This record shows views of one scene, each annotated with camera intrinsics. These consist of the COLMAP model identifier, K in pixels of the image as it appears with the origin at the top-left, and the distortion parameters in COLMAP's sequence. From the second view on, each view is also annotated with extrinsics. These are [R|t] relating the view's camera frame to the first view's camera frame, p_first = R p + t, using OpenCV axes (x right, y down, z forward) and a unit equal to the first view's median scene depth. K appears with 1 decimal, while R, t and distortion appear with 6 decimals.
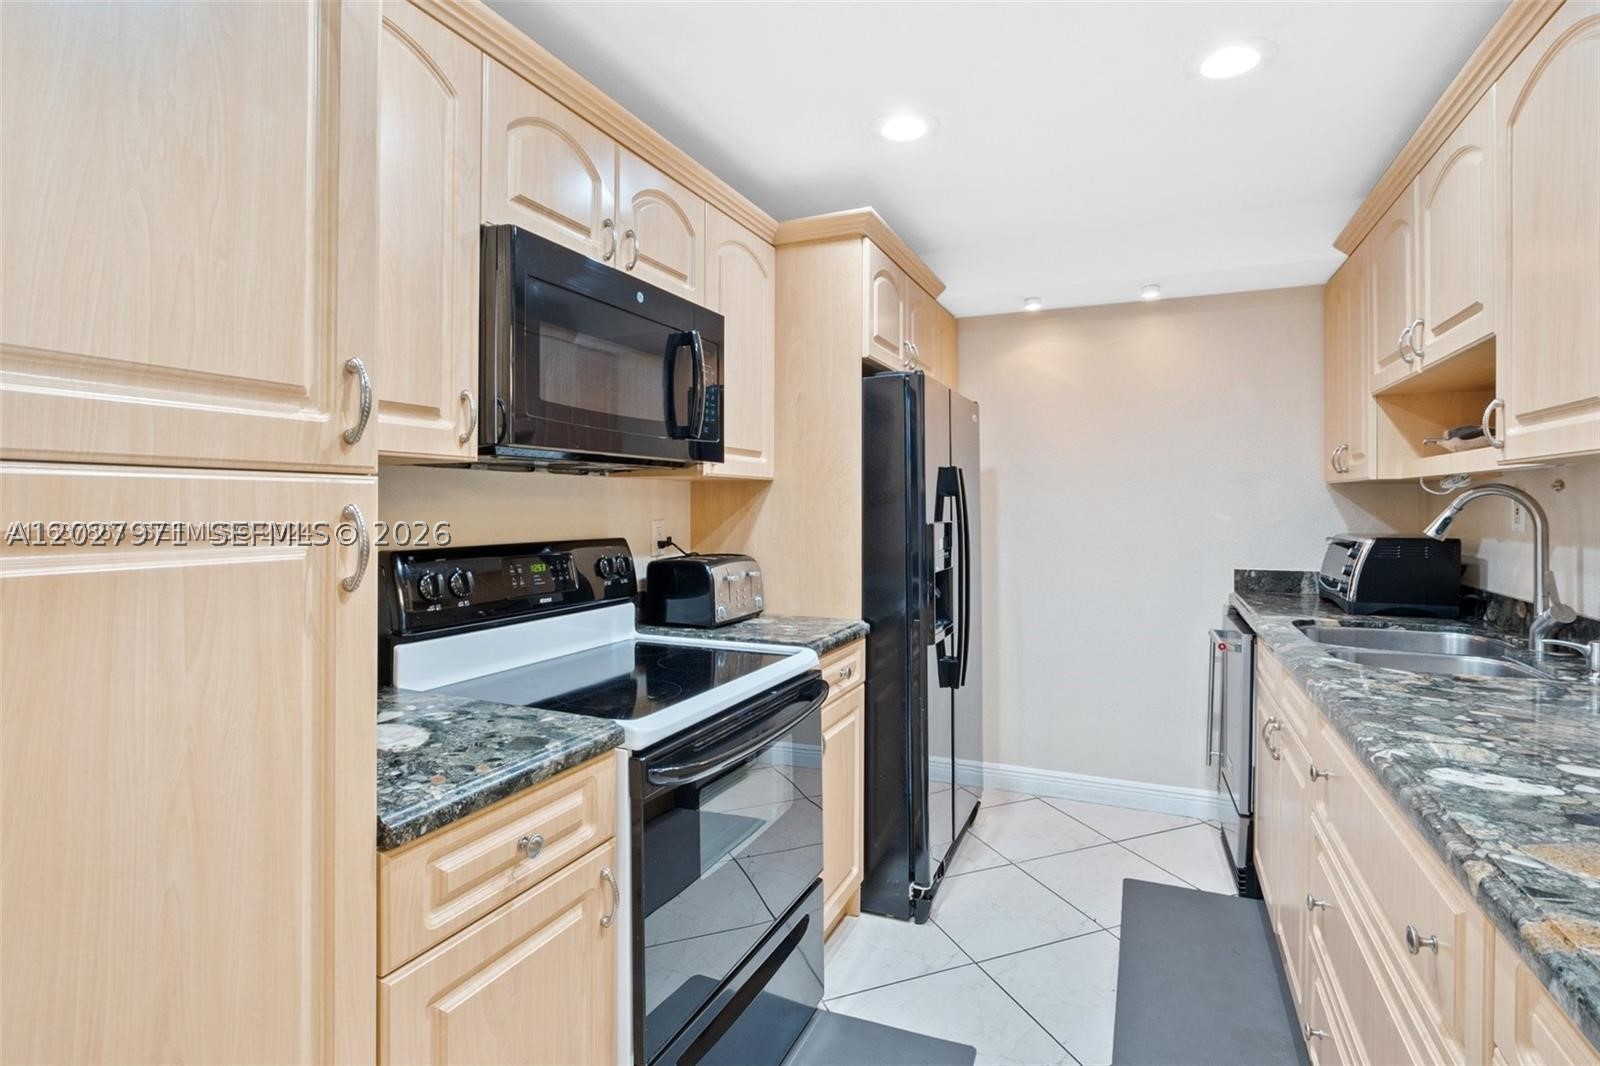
lens RADIAL K [[757.0, 0, 806.9], [0, 757.0, 500.9], [0, 0, 1]] dist [-0.025427, -0.000880]
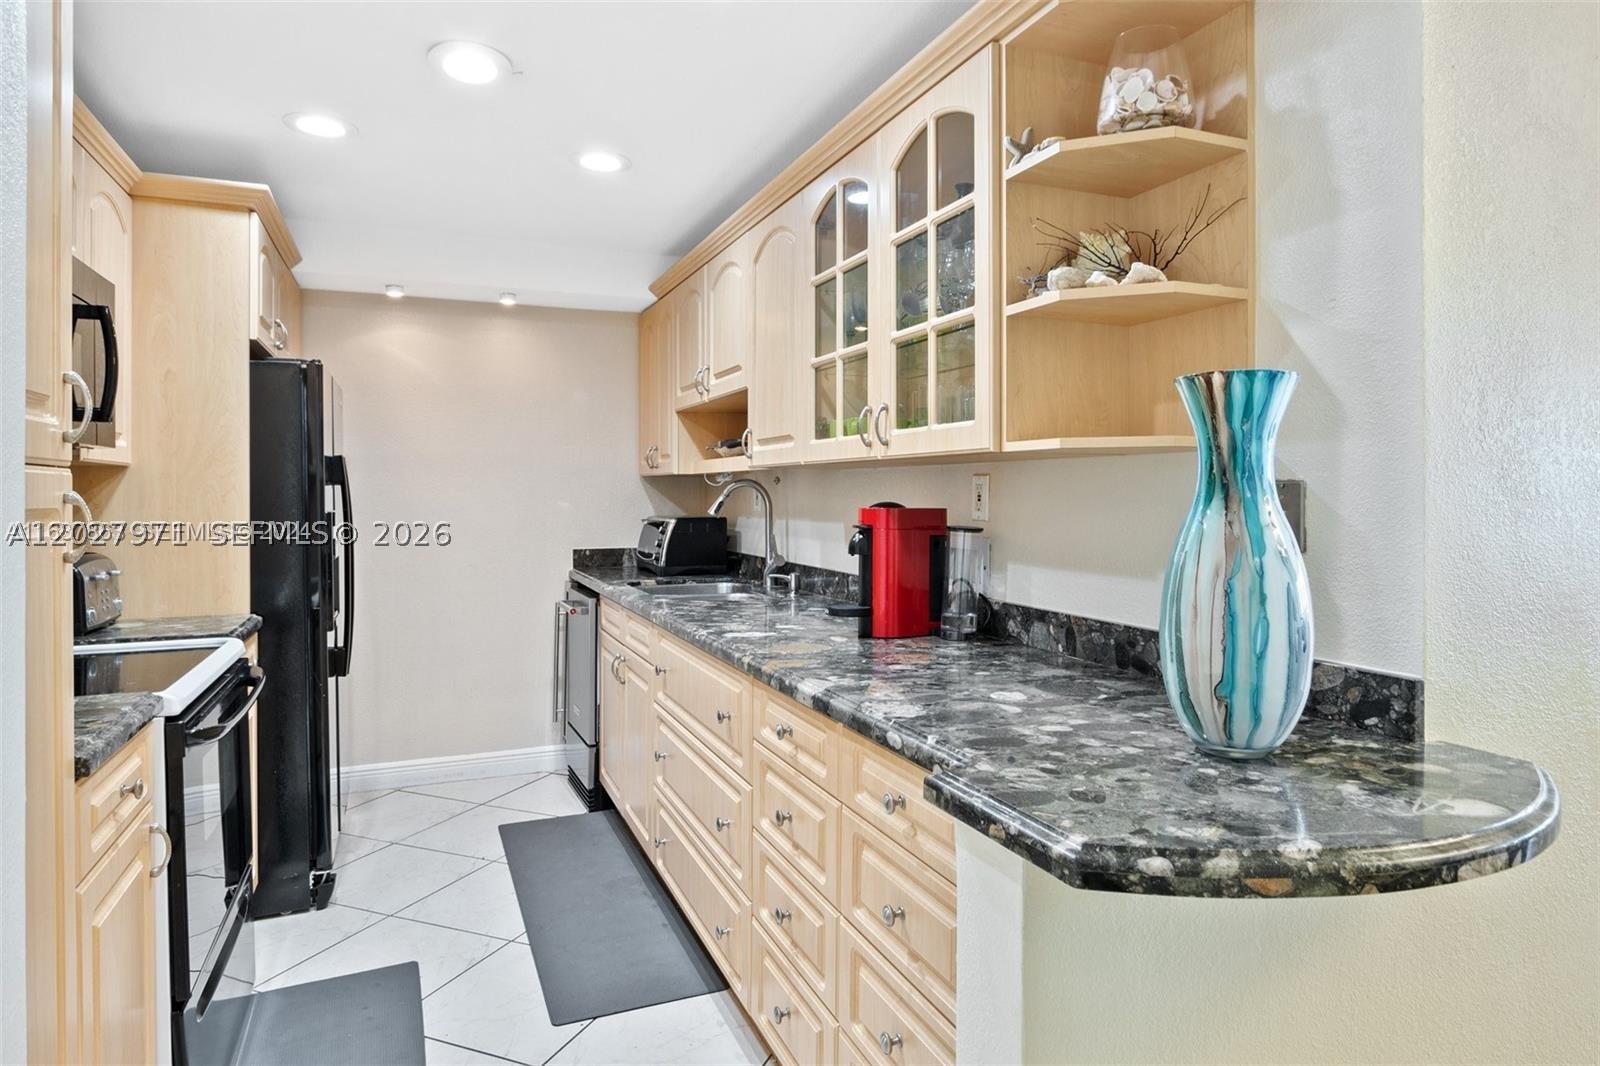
lens RADIAL K [[900.7, 0, 800.0], [0, 900.7, 533.0], [0, 0, 1]] dist [-0.005147, -0.000700]
pose [[0.685338, -0.031738, 0.727533, -0.271880], [-0.003230, 0.998908, 0.046619, 0.000327], [-0.728218, -0.034300, 0.684487, -0.277326]]
